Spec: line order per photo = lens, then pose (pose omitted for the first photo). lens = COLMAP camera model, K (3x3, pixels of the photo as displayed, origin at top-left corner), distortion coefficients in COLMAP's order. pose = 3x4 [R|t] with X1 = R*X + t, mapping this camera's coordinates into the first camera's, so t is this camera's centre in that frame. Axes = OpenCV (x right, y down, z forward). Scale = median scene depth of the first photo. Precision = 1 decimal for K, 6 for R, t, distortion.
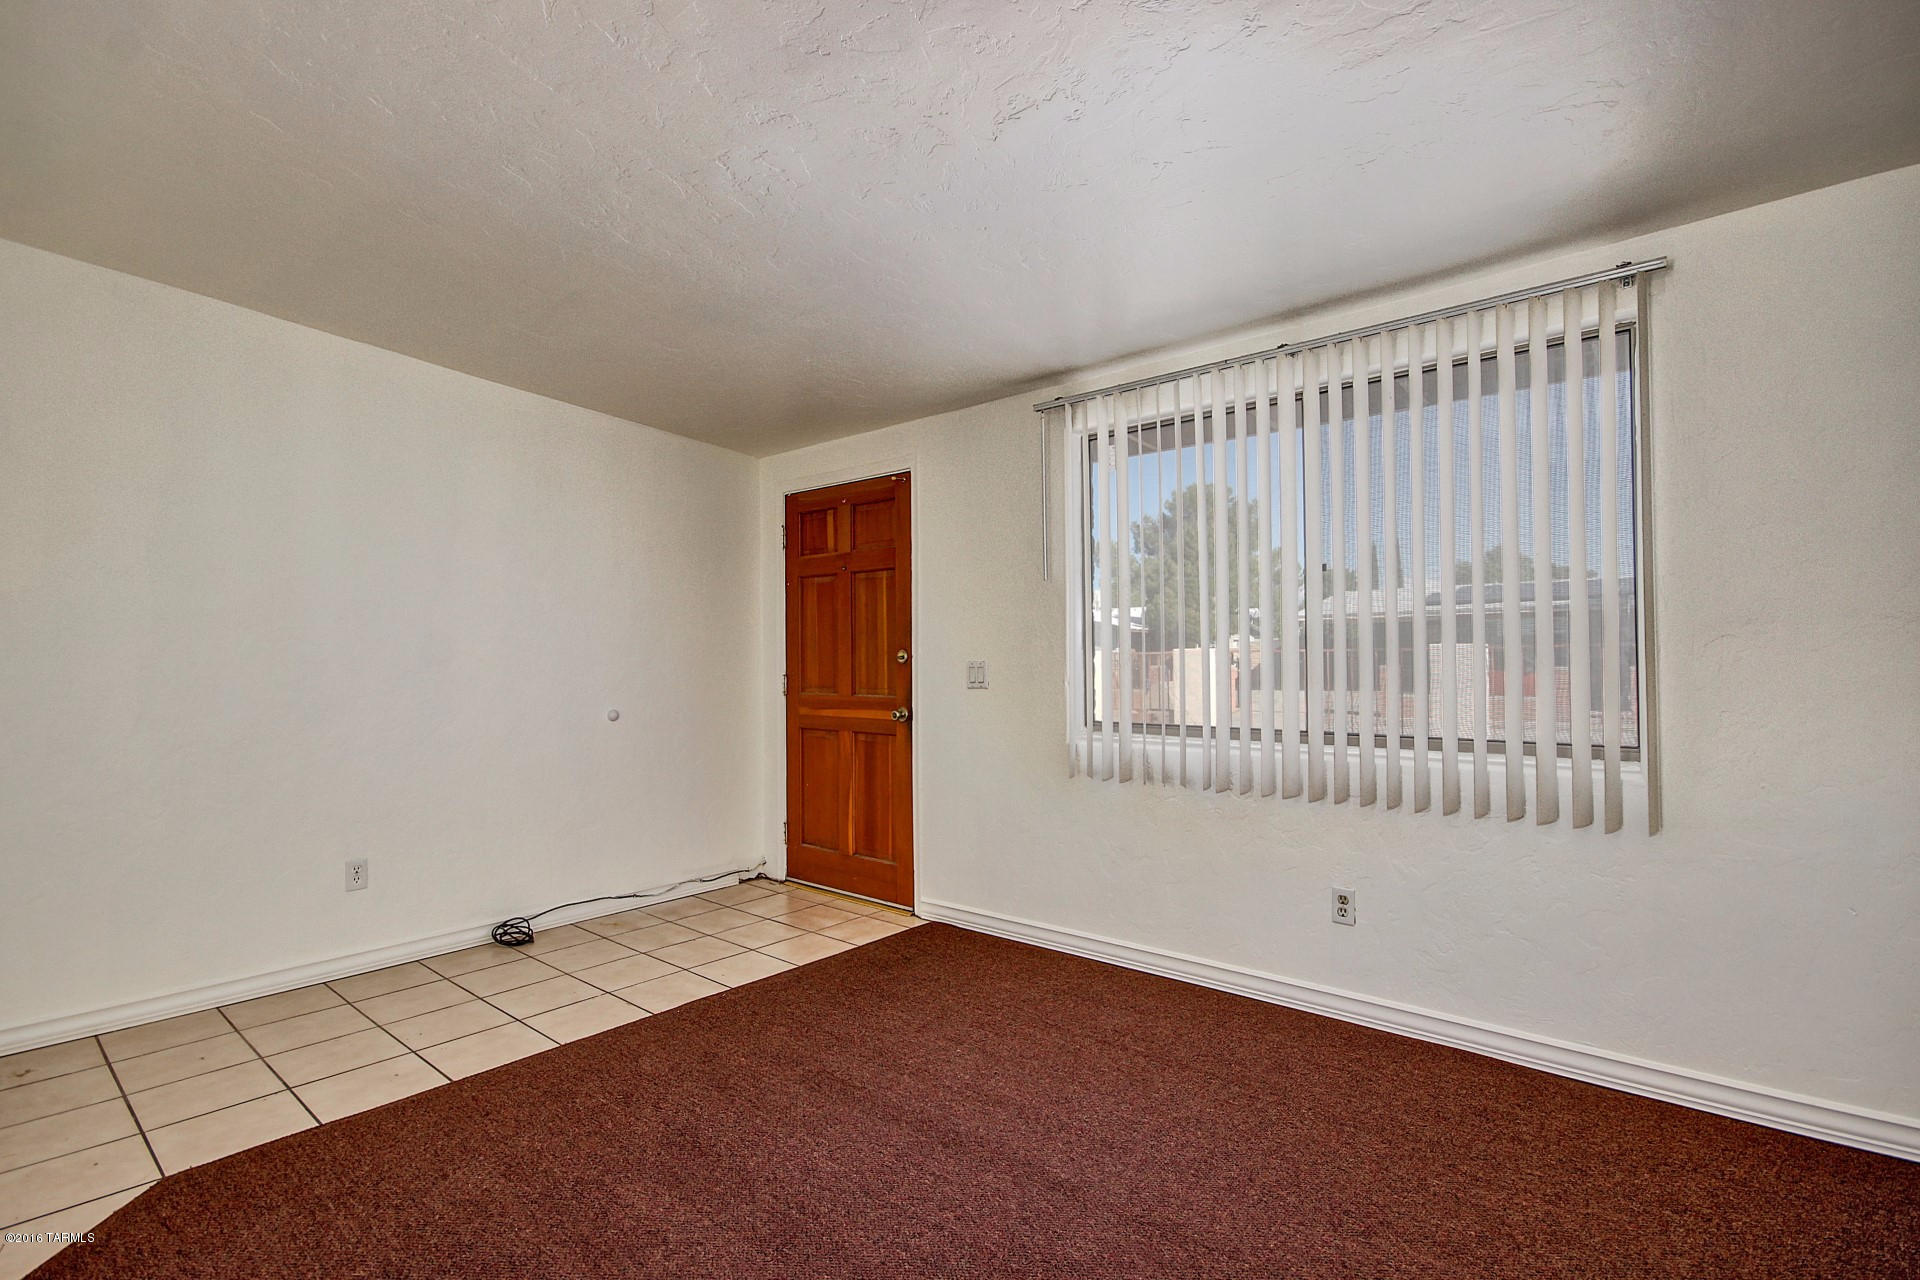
lens RADIAL K [[910.9, 0, 971.4], [0, 910.9, 649.1], [0, 0, 1]] dist [0.012973, -0.008745]
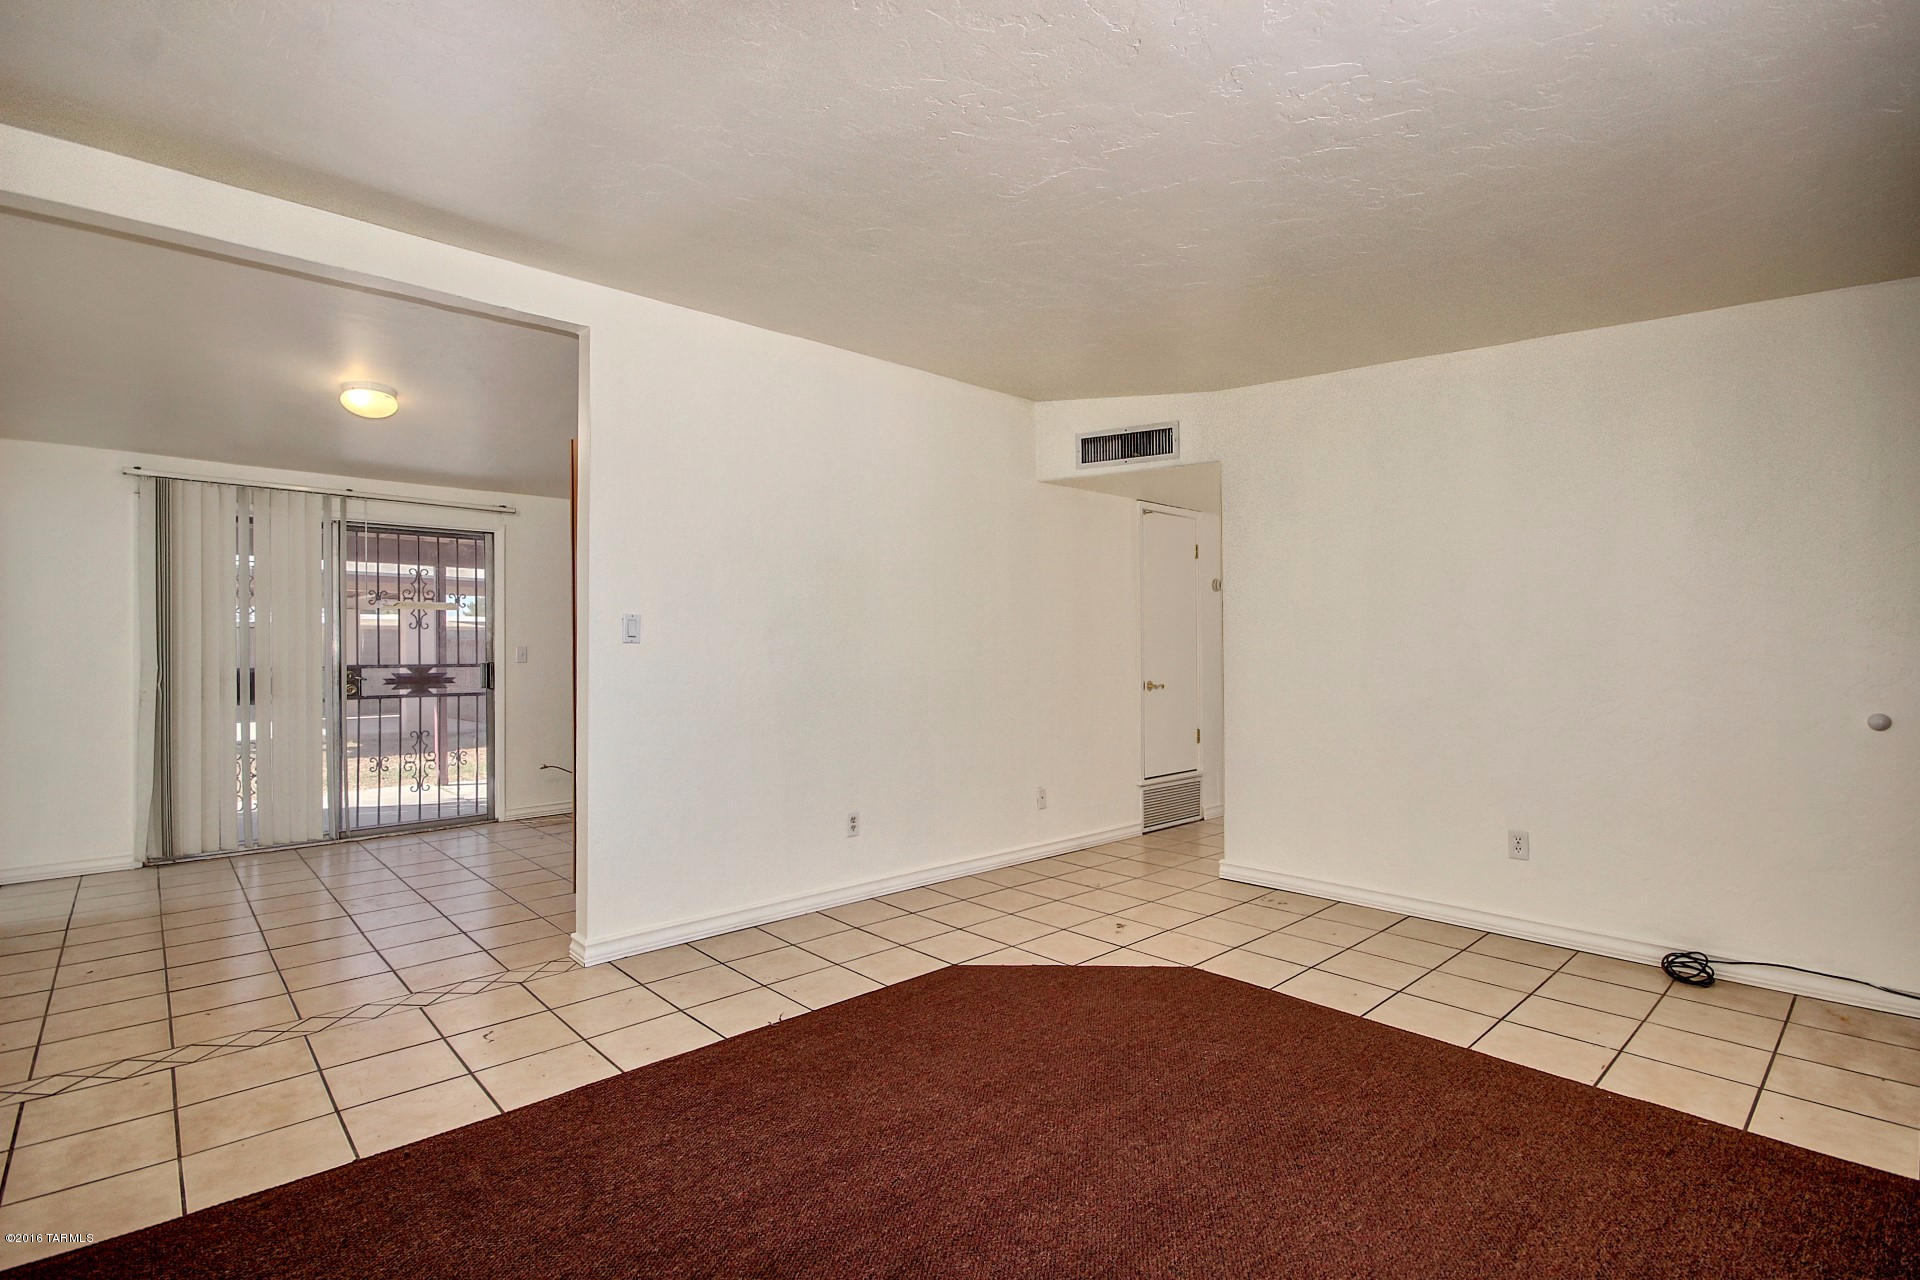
lens RADIAL K [[910.9, 0, 956.6], [0, 910.9, 646.8], [0, 0, 1]] dist [0.012973, -0.008745]
pose [[-0.128280, 0.008538, -0.991701, 0.445888], [0.016851, 0.999837, 0.006428, 0.000110], [0.991595, -0.015886, -0.128403, 0.480392]]
